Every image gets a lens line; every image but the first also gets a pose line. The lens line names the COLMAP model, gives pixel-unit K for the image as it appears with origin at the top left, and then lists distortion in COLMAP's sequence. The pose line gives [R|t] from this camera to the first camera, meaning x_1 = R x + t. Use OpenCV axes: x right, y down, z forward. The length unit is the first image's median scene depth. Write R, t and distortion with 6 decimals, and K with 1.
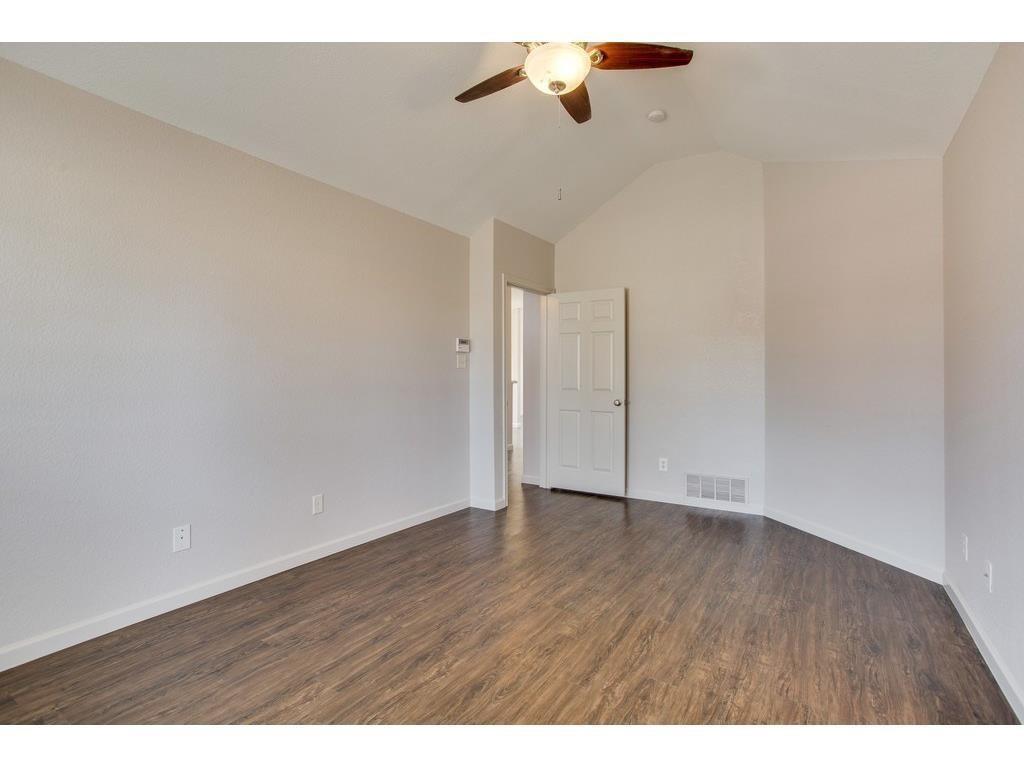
lens RADIAL K [[512.3, 0, 511.6], [0, 512.3, 382.3], [0, 0, 1]] dist [-0.002753, -0.000253]
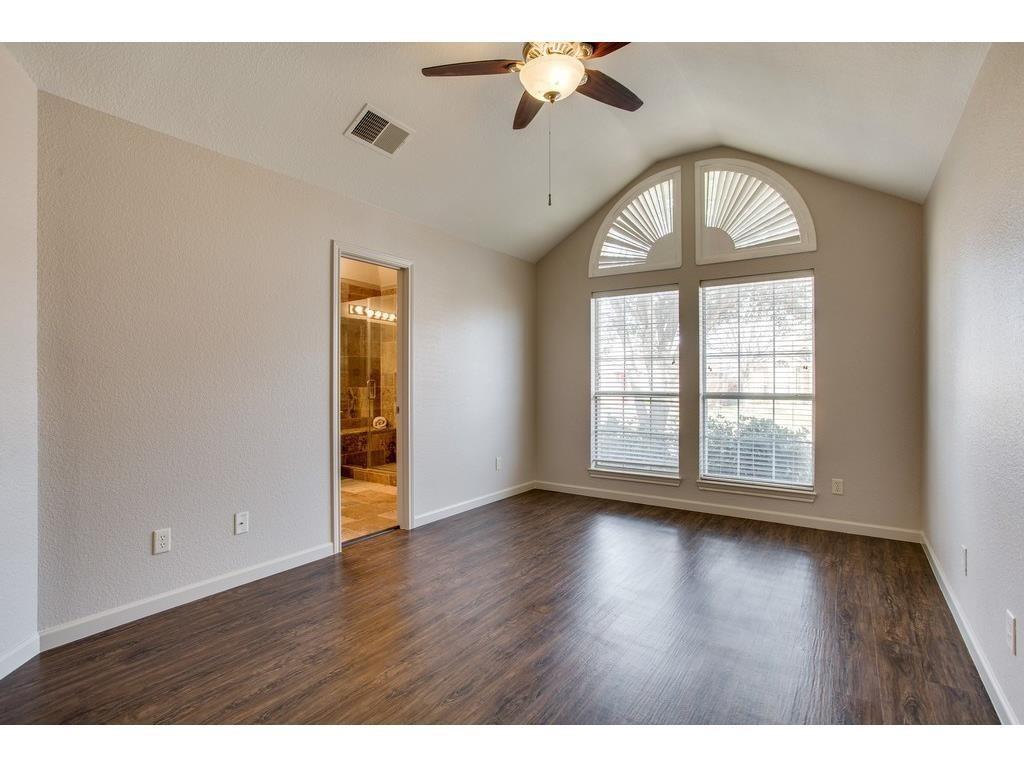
lens RADIAL K [[512.3, 0, 511.9], [0, 512.3, 379.3], [0, 0, 1]] dist [-0.002753, -0.000253]
pose [[-0.999369, -0.003988, 0.035284, 0.129022], [-0.003736, 0.999967, 0.007217, -0.019851], [-0.035312, 0.007081, -0.999351, 1.949827]]
